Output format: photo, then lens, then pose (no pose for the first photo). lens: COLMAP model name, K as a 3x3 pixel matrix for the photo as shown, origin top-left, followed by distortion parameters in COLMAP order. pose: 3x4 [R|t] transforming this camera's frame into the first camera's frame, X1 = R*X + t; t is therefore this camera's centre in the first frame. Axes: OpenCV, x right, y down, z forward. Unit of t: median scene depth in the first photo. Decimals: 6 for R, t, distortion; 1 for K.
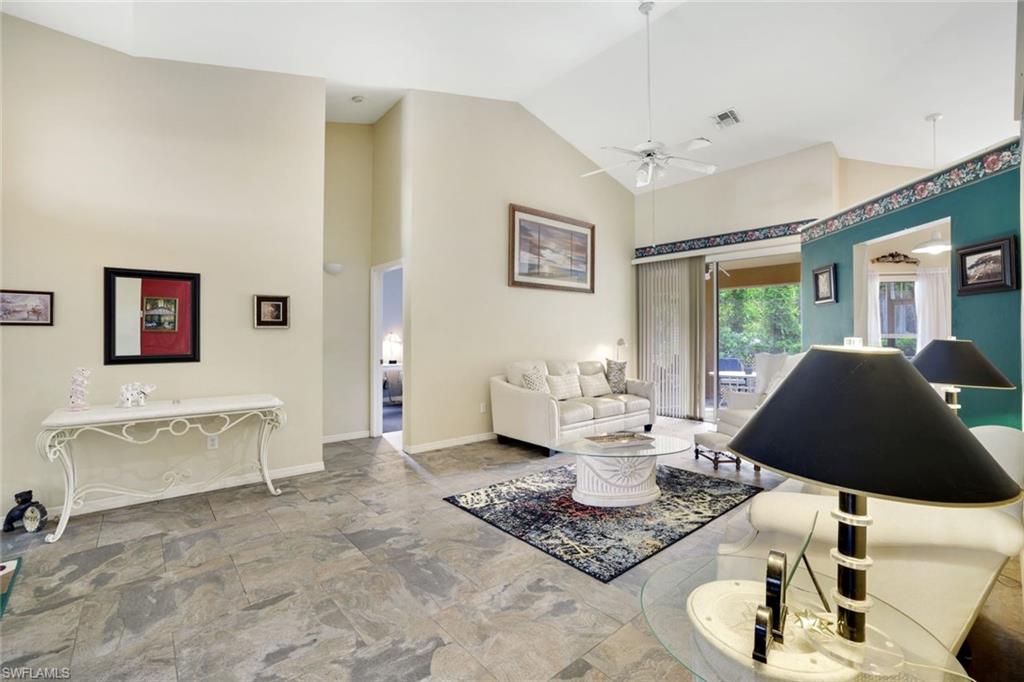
lens RADIAL K [[442.6, 0, 504.9], [0, 442.6, 333.9], [0, 0, 1]] dist [-0.045633, 0.017460]
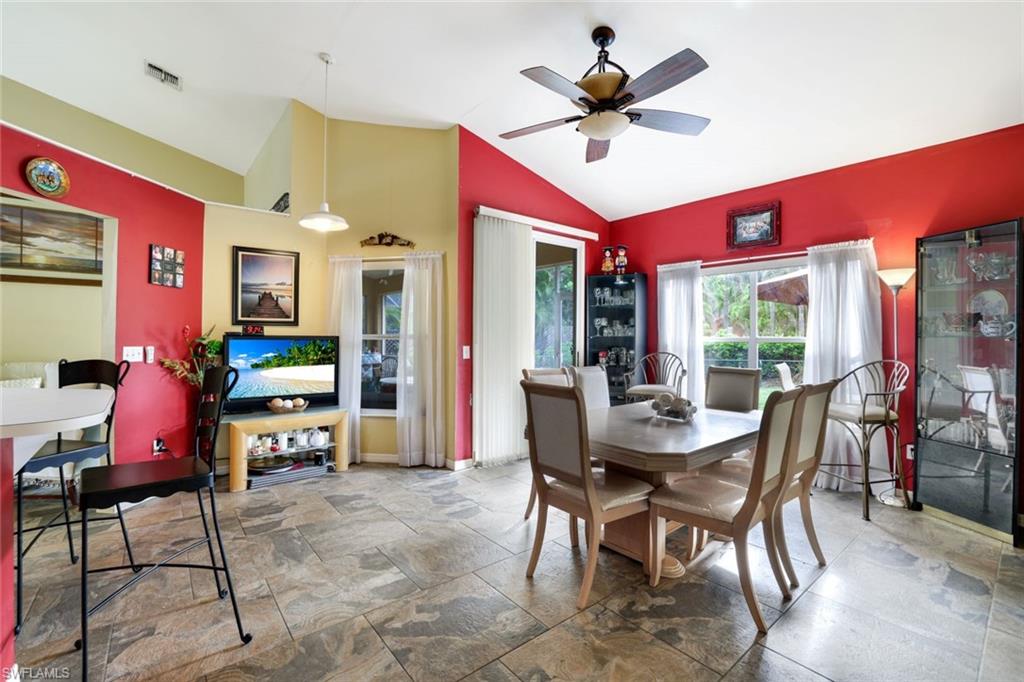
lens RADIAL K [[442.6, 0, 504.9], [0, 442.6, 333.9], [0, 0, 1]] dist [-0.045633, 0.017460]
pose [[0.999824, 0.001851, -0.018674, 1.816812], [-0.001874, 0.999998, -0.001167, 0.001523], [0.018672, 0.001202, 0.999825, 0.286150]]
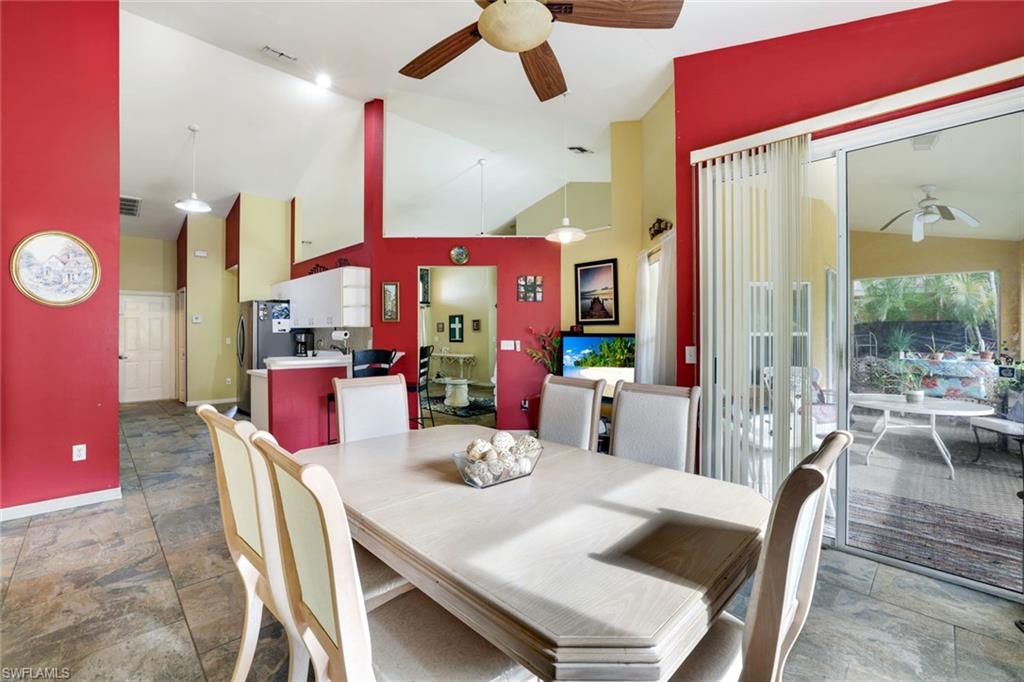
lens RADIAL K [[442.6, 0, 504.9], [0, 442.6, 333.9], [0, 0, 1]] dist [-0.045633, 0.017460]
pose [[0.075091, -0.000508, -0.997177, 2.582902], [0.005874, 0.999983, -0.000067, 0.005830], [0.997159, -0.005852, 0.075093, 1.085687]]
